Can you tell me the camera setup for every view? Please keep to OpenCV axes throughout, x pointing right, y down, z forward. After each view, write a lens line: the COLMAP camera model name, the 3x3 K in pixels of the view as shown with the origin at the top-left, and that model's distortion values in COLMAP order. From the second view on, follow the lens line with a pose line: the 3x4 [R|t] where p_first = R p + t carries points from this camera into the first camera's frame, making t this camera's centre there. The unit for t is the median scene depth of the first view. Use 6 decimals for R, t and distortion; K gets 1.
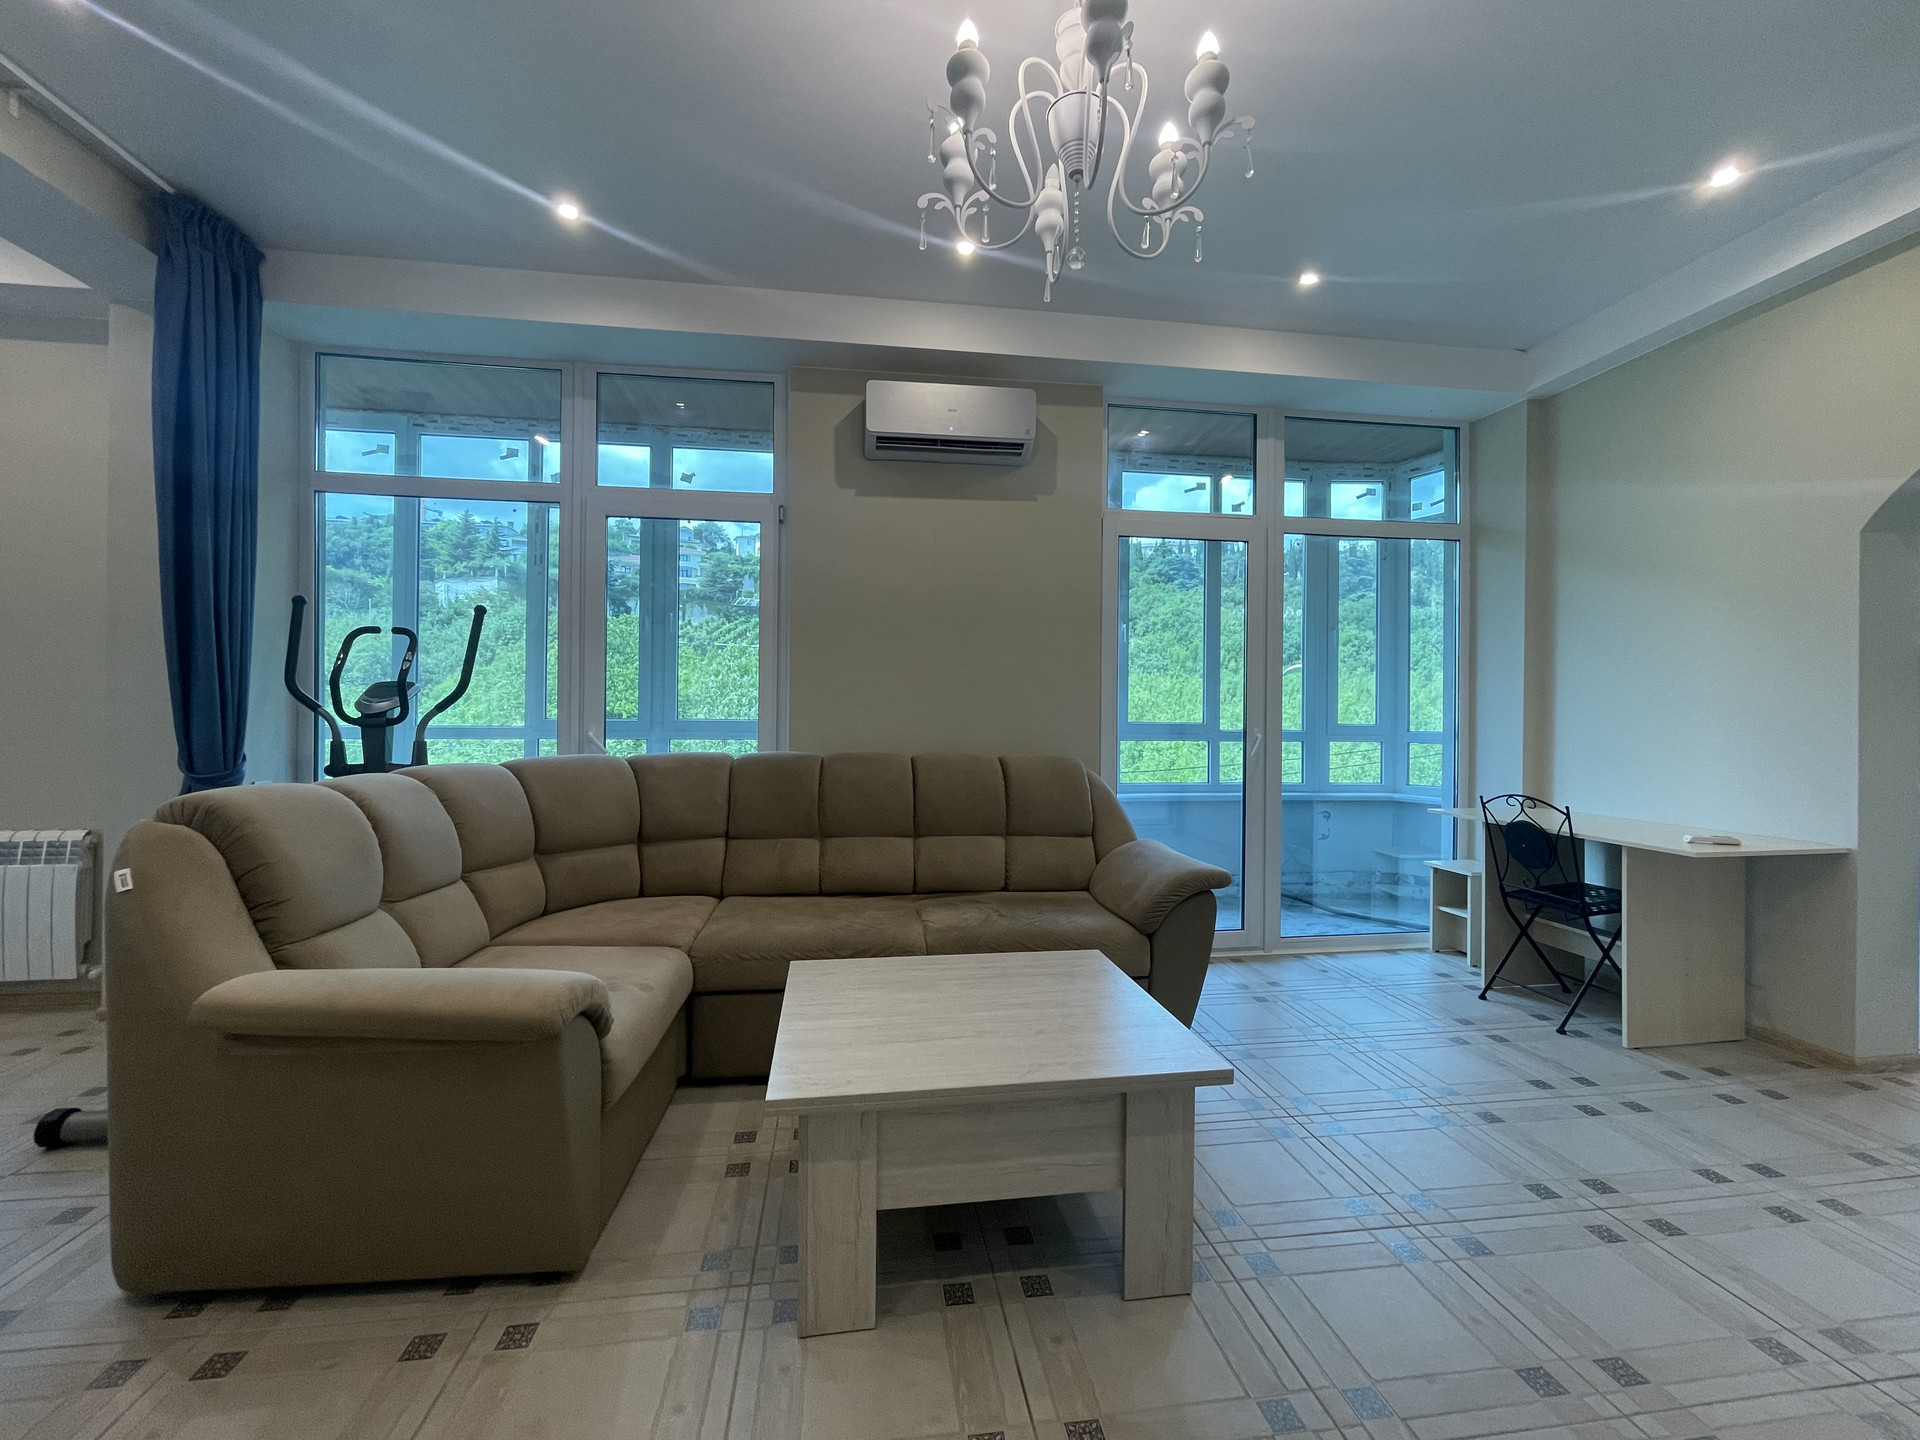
lens RADIAL K [[778.0, 0, 946.2], [0, 778.0, 719.6], [0, 0, 1]] dist [0.000372, 0.000055]
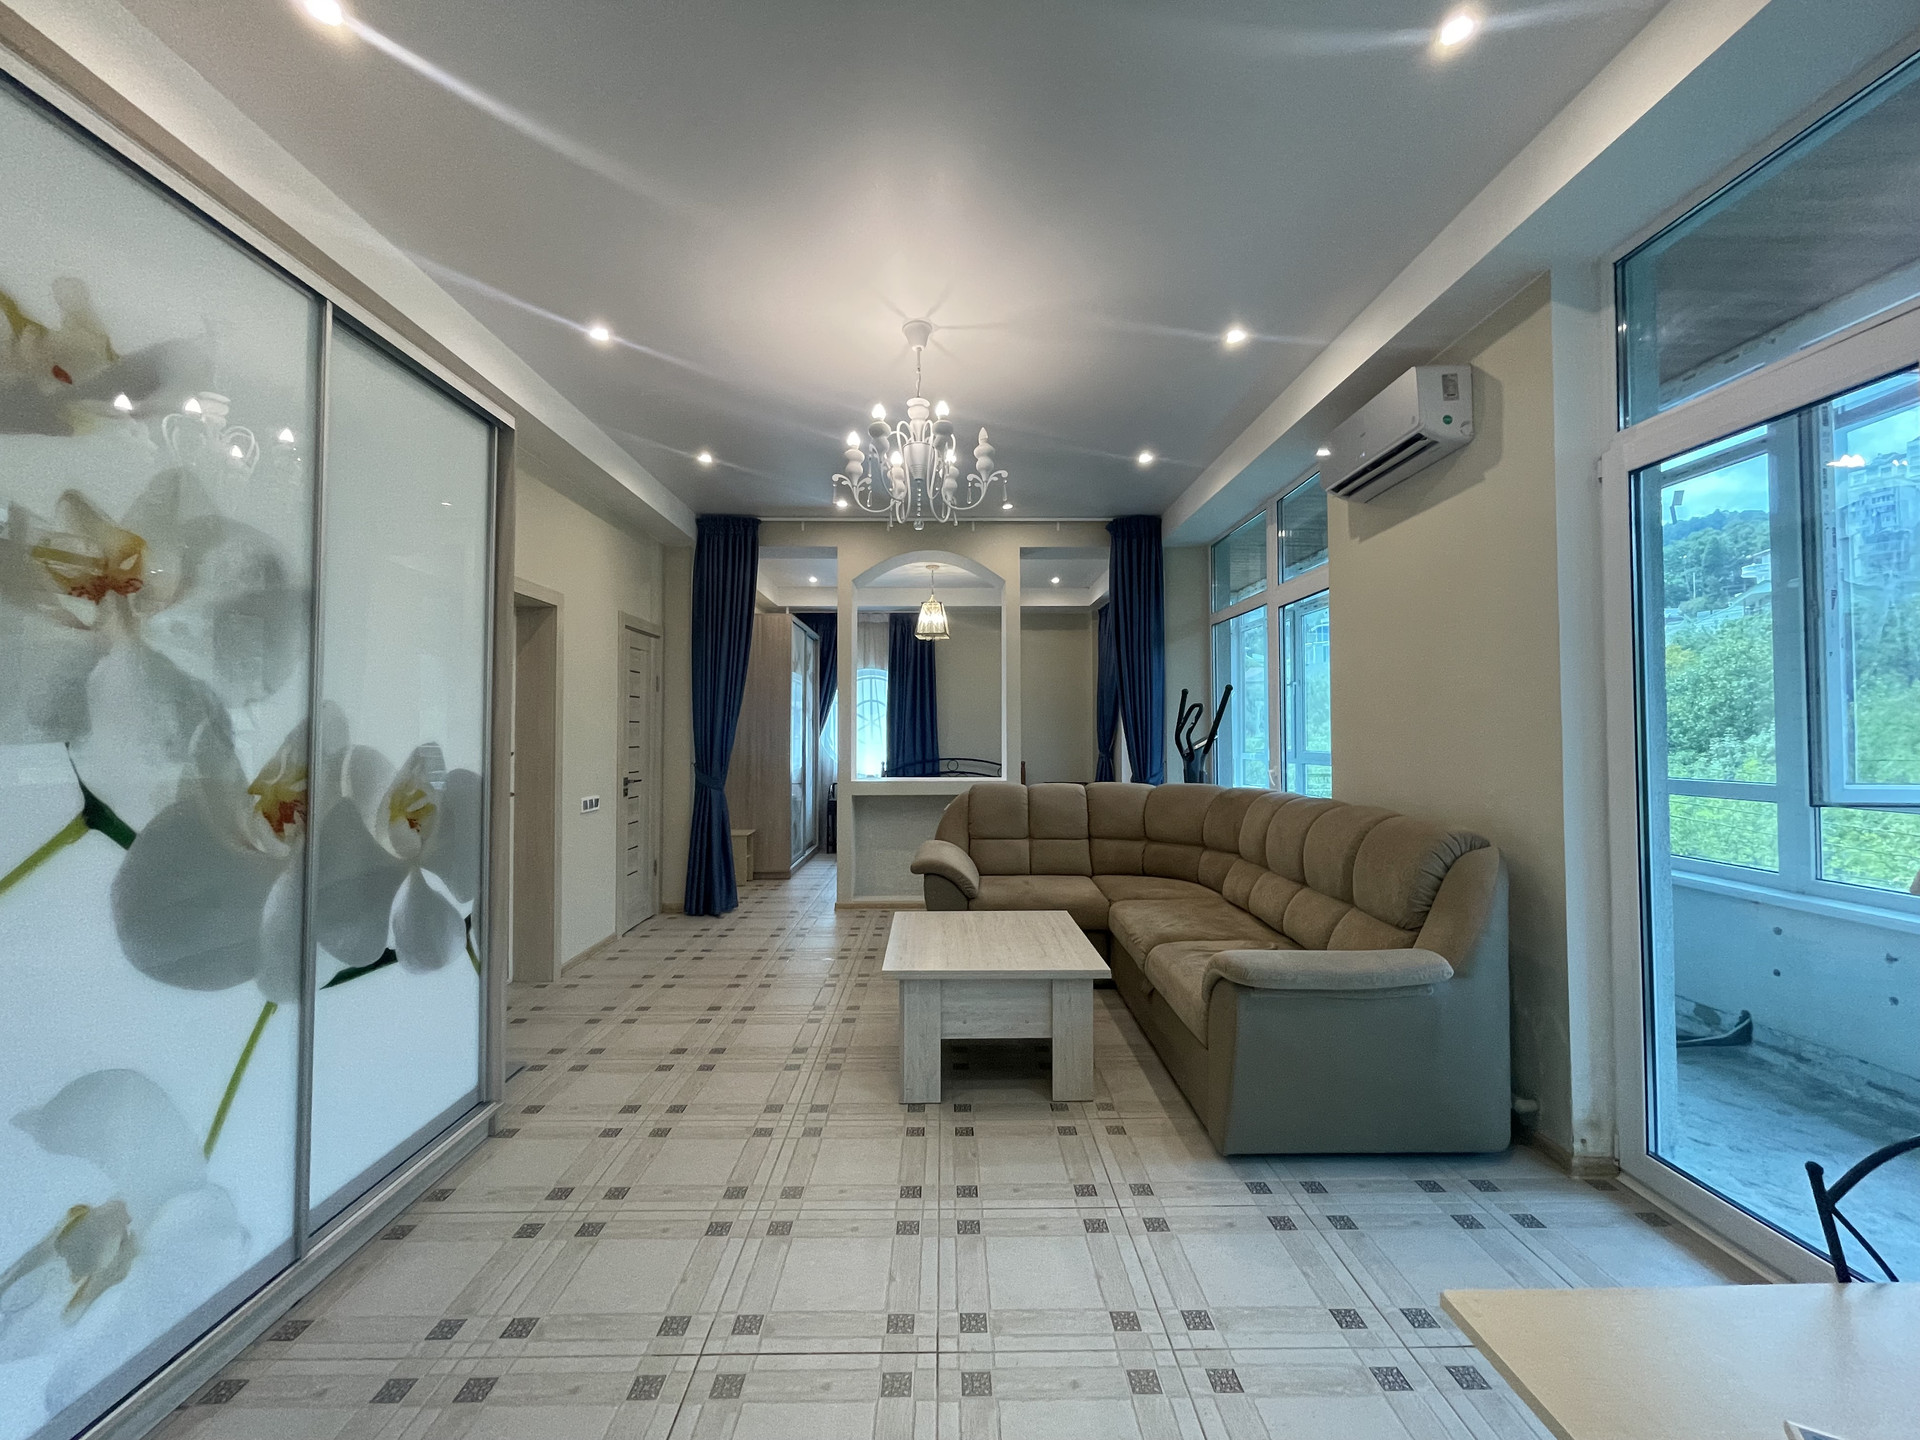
lens RADIAL K [[775.6, 0, 958.0], [0, 775.6, 714.0], [0, 0, 1]] dist [0.004669, -0.000132]
pose [[-0.113578, -0.035283, -0.992902, 0.935034], [-0.004382, 0.999377, -0.035012, -0.030644], [0.993519, 0.000374, -0.113662, 0.607399]]
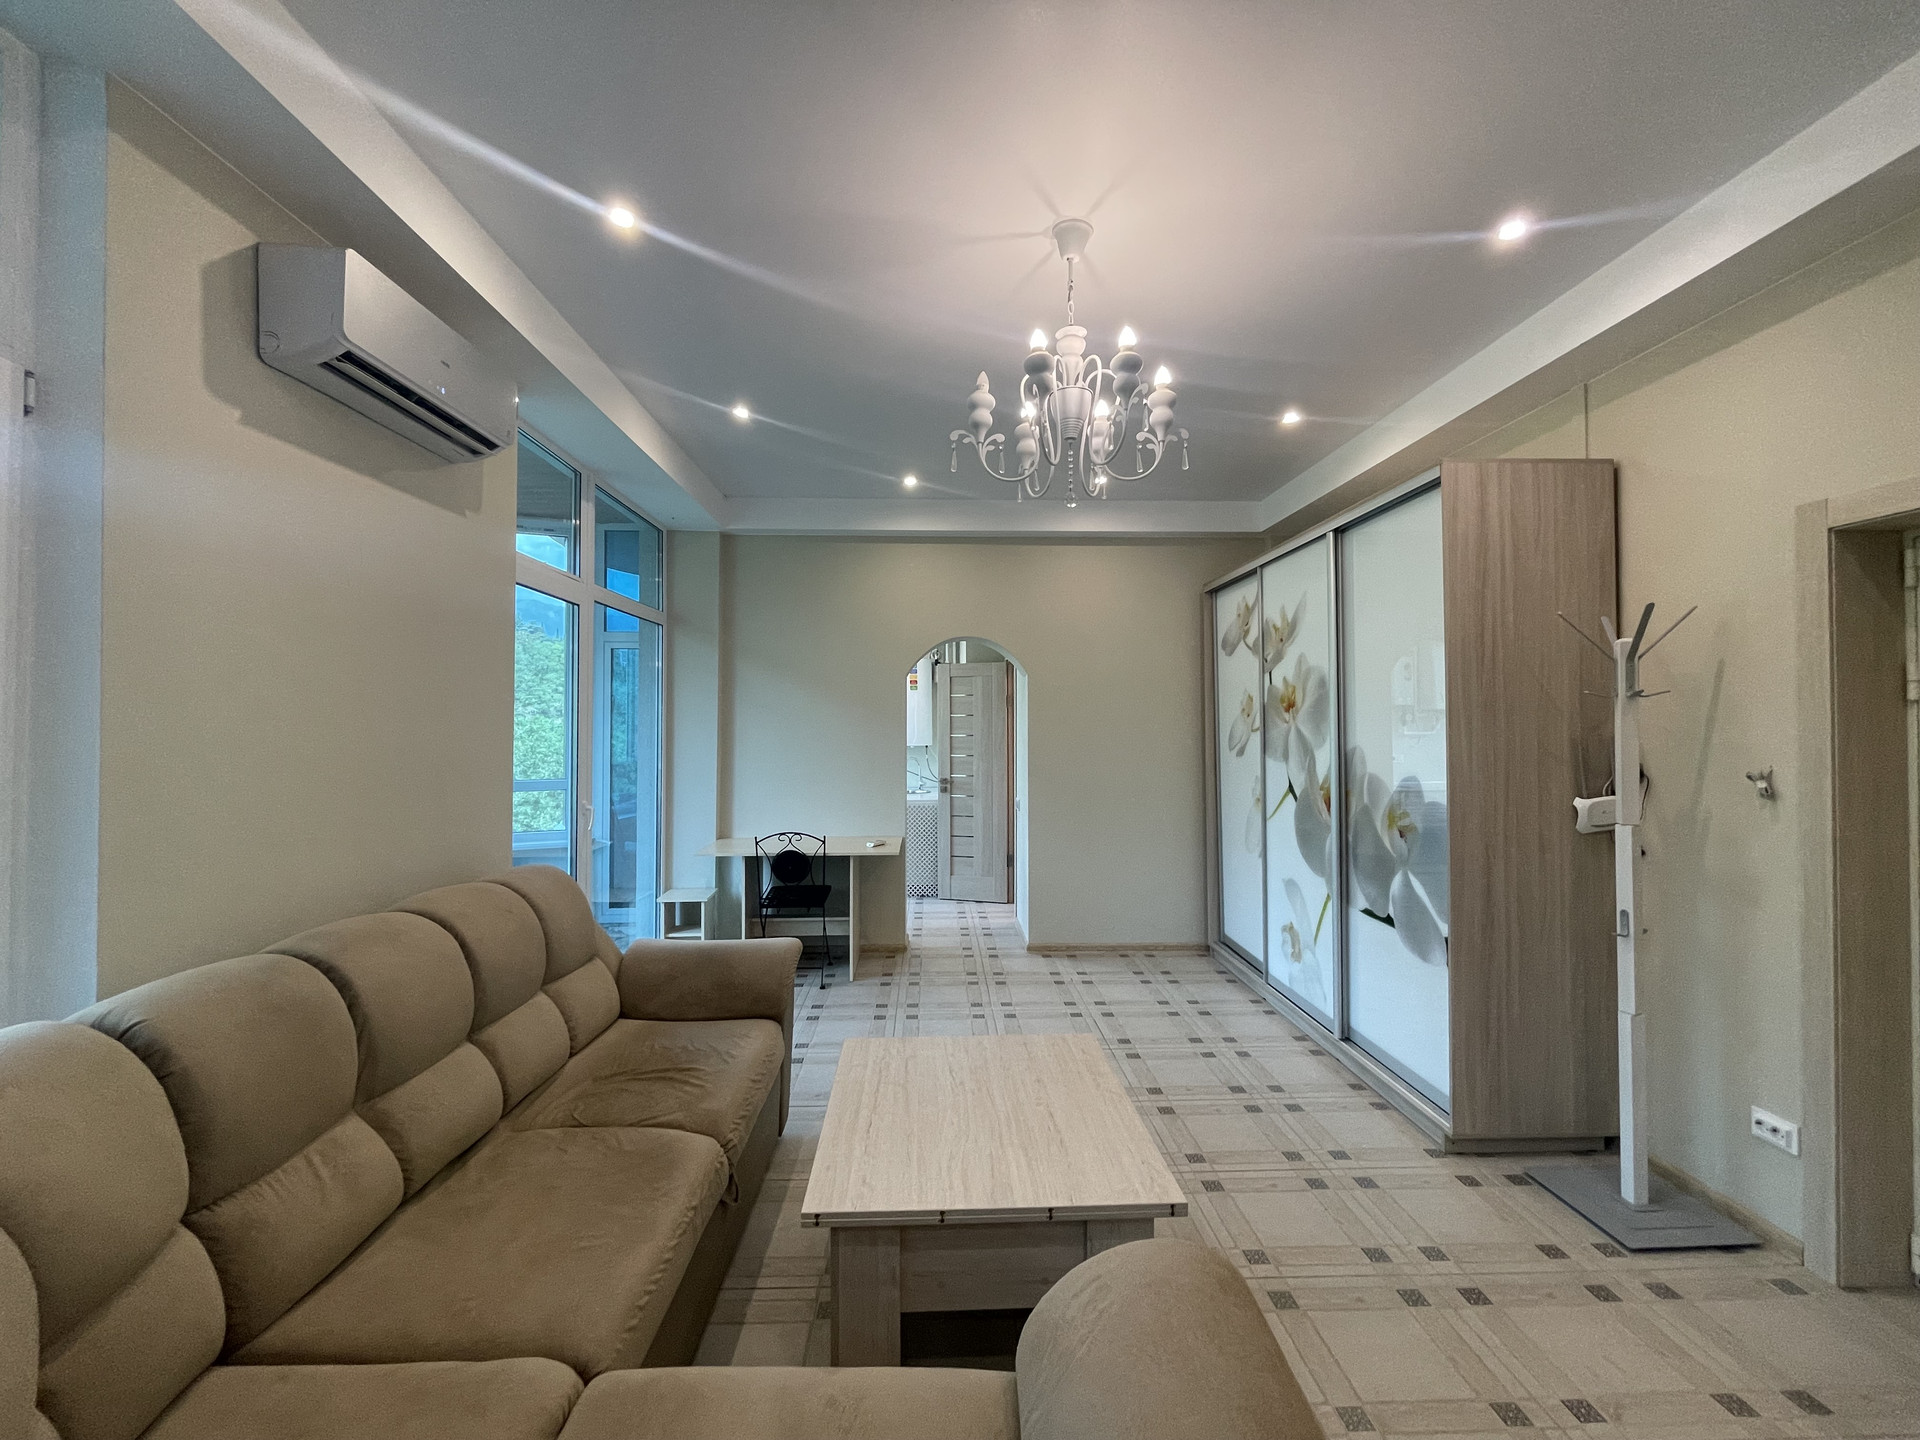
lens RADIAL K [[789.3, 0, 954.3], [0, 789.3, 711.1], [0, 0, 1]] dist [0.001384, 0.000105]
pose [[0.101435, 0.010377, 0.994788, -0.584276], [0.007491, 0.999909, -0.011194, -0.092808], [-0.994814, 0.008587, 0.101348, 0.494995]]
